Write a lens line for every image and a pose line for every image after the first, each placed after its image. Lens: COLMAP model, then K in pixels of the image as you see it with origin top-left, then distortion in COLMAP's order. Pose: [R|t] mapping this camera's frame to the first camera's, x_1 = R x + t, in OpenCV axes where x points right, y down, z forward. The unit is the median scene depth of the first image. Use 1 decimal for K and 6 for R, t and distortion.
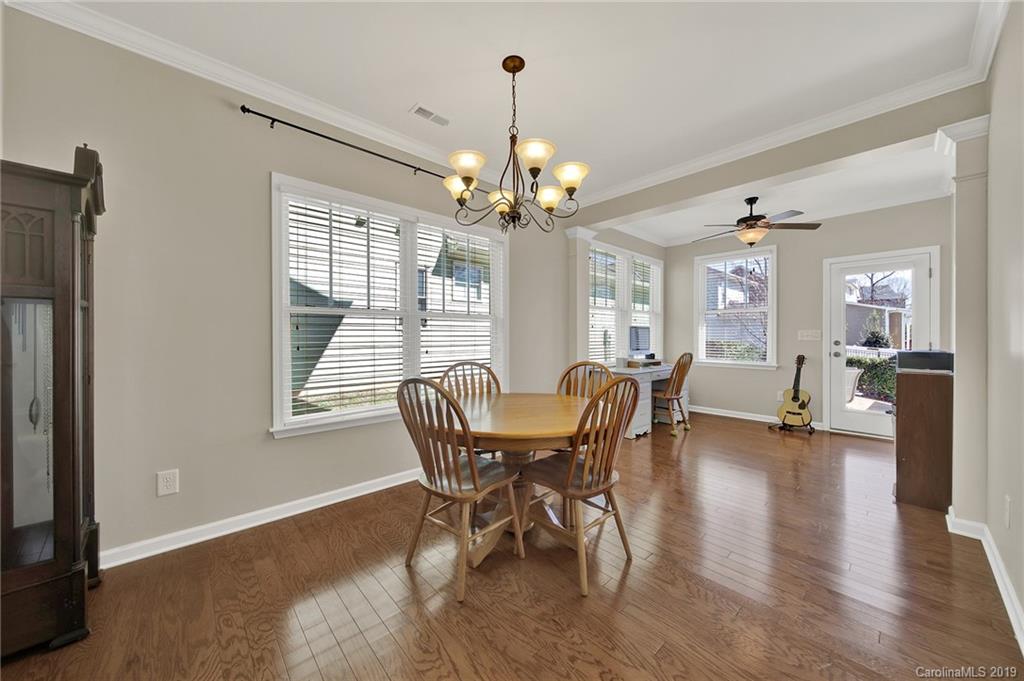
lens RADIAL K [[356.6, 0, 514.0], [0, 356.6, 338.1], [0, 0, 1]] dist [-0.011064, -0.000120]
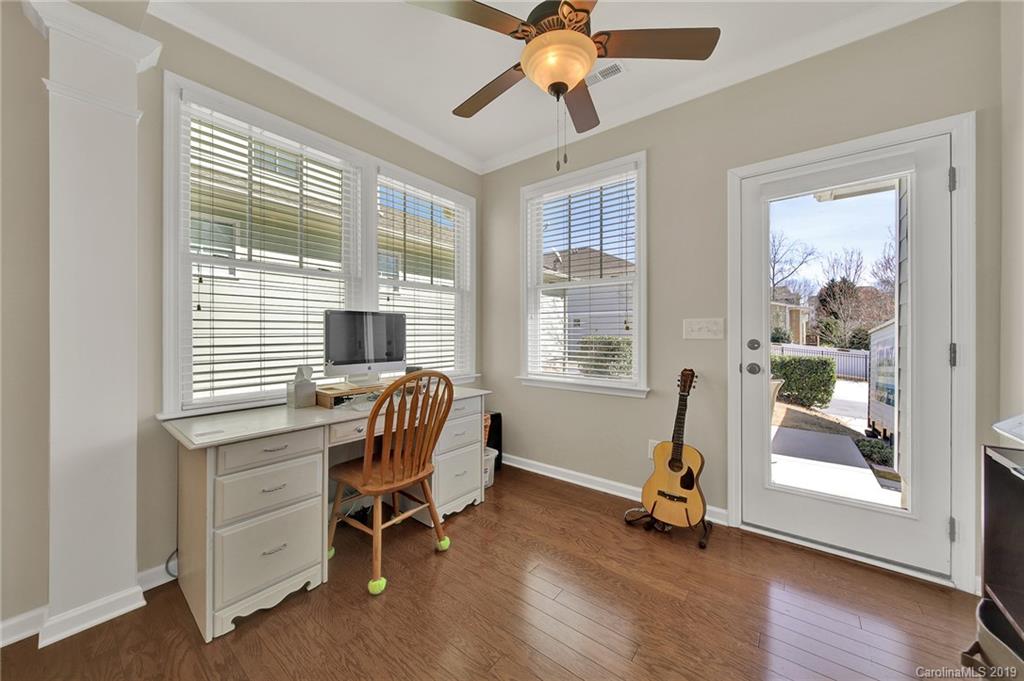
lens RADIAL K [[364.3, 0, 512.4], [0, 364.3, 335.9], [0, 0, 1]] dist [-0.001936, -0.000346]
pose [[0.985224, -0.005637, 0.171179, 0.489310], [0.005281, 0.999983, 0.002534, -0.000511], [-0.171190, -0.001592, 0.985237, 0.549190]]
